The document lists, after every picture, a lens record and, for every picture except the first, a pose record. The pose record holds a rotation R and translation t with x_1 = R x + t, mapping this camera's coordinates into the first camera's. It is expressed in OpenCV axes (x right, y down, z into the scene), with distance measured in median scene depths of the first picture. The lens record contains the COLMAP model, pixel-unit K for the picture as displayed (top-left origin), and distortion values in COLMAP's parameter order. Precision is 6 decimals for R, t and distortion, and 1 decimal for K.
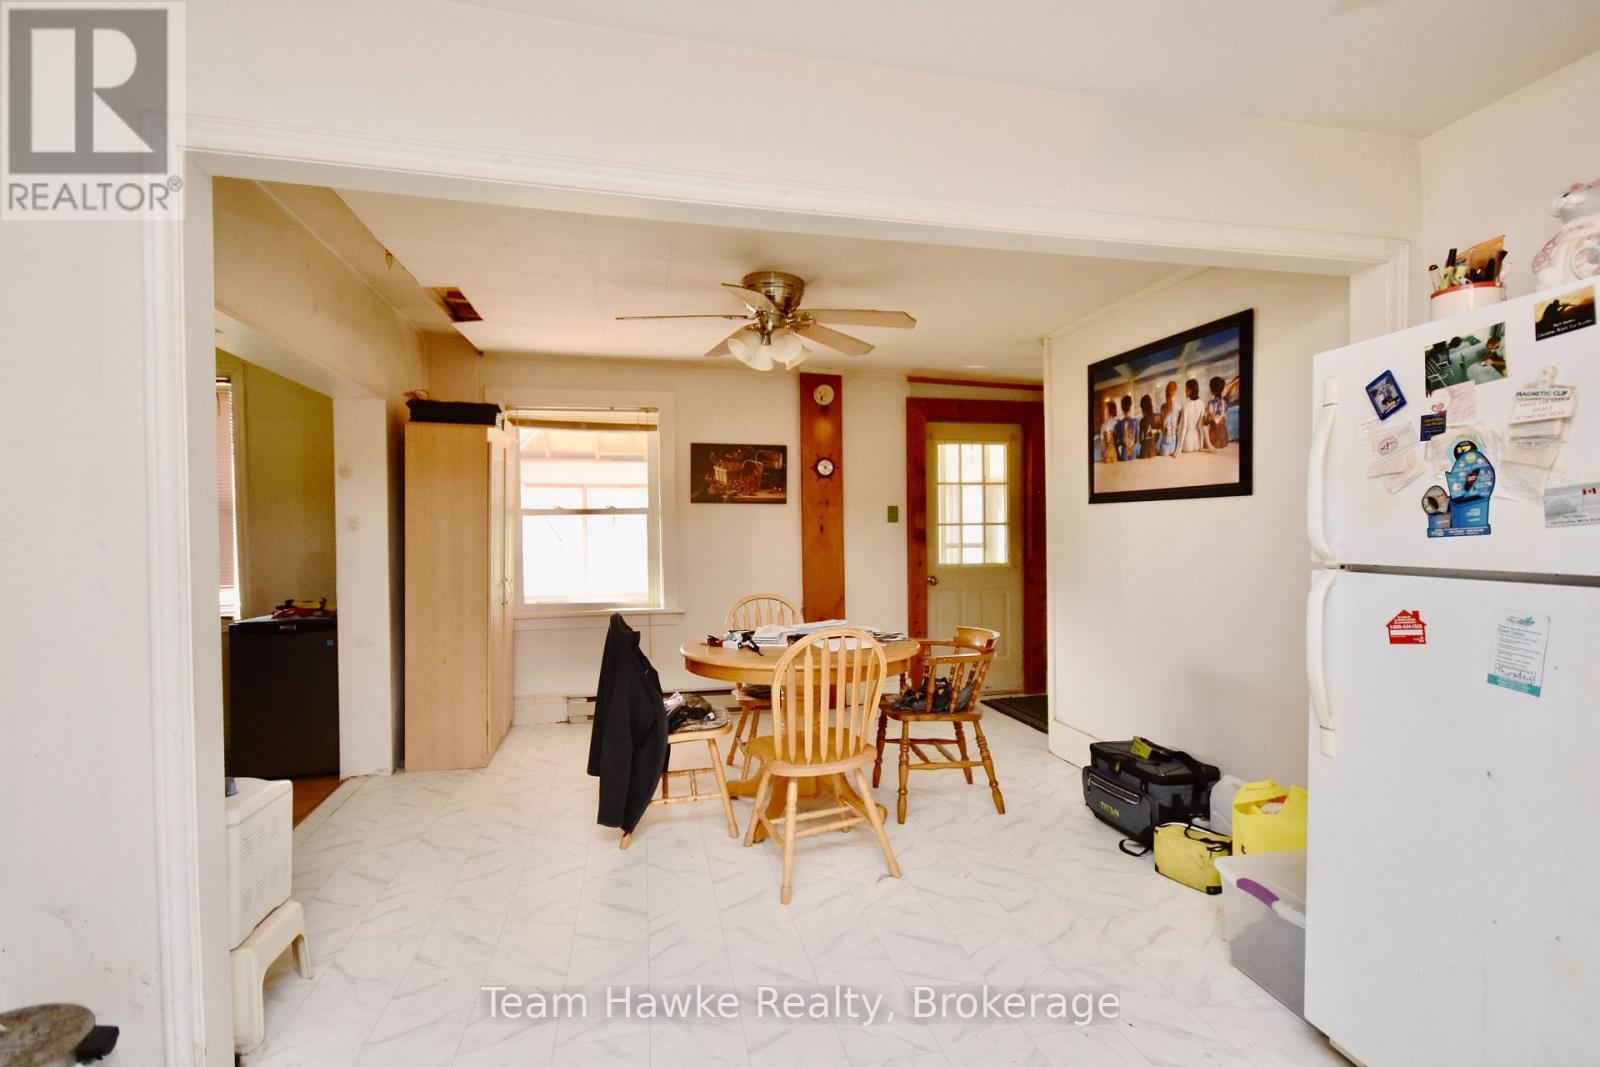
lens RADIAL K [[758.9, 0, 824.7], [0, 758.9, 540.8], [0, 0, 1]] dist [0.003603, 0.000257]
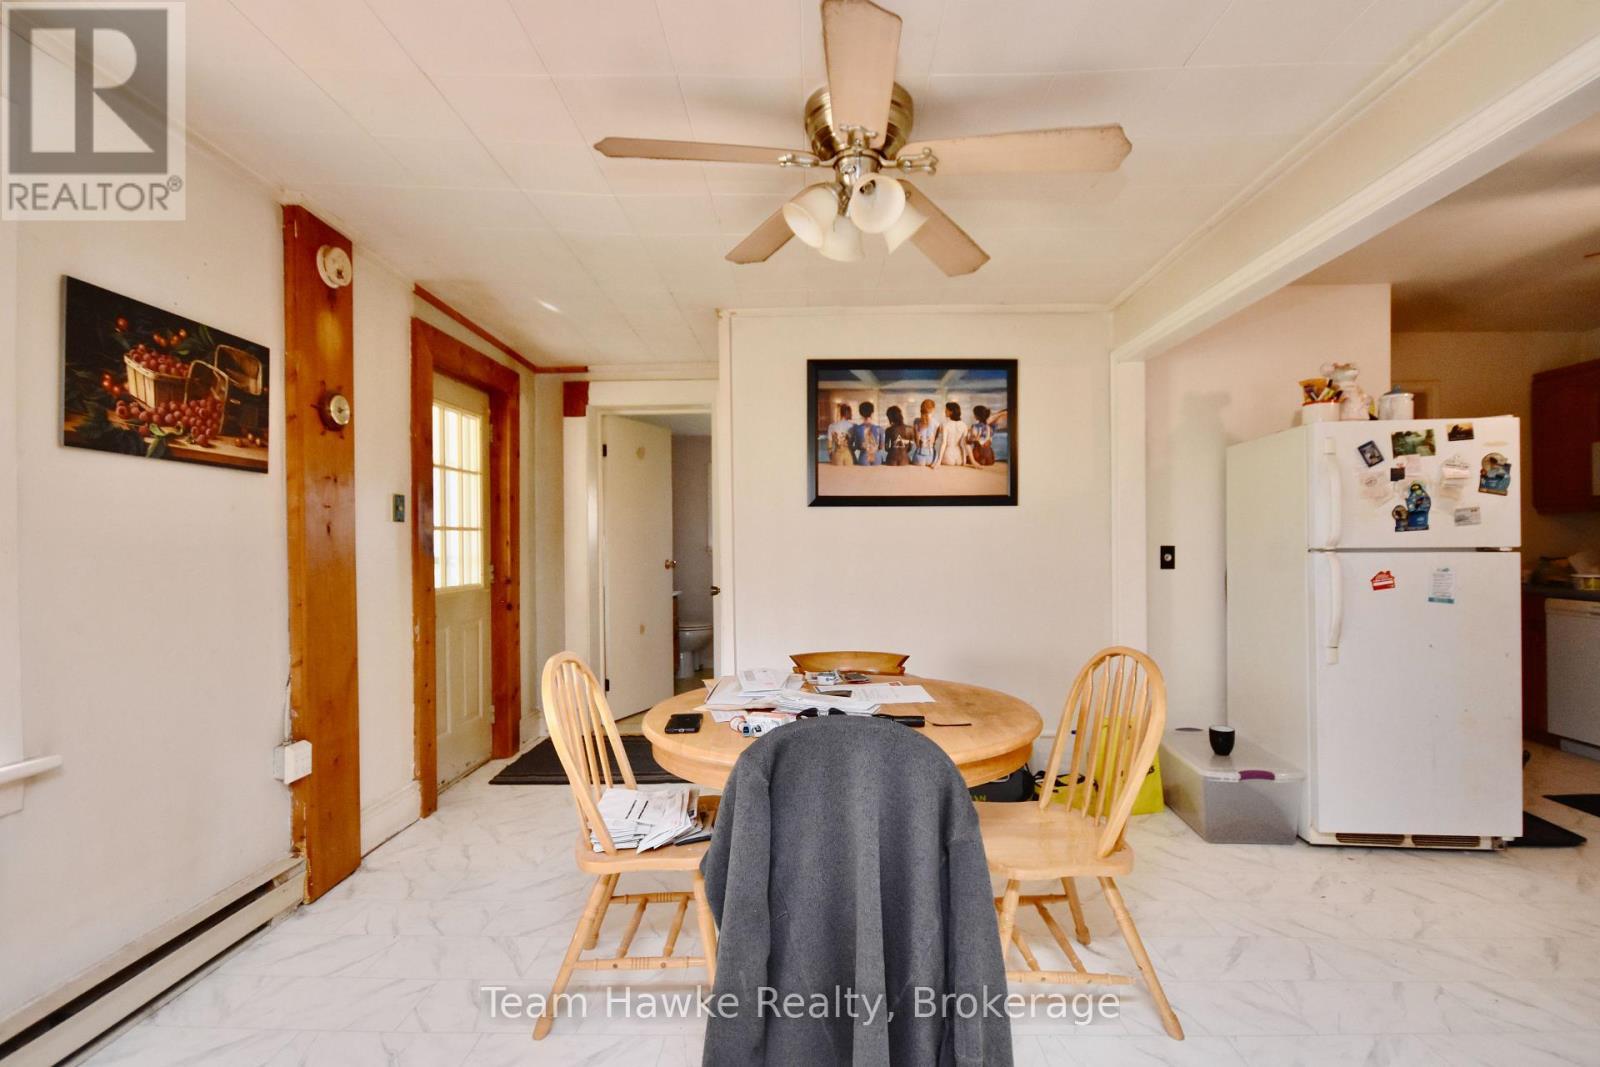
lens RADIAL K [[758.9, 0, 824.7], [0, 758.9, 540.8], [0, 0, 1]] dist [0.003603, 0.000257]
pose [[0.248631, 0.006735, 0.968575, -0.669880], [0.019040, 0.999749, -0.011839, 0.006384], [-0.968411, 0.021385, 0.248440, 0.902720]]
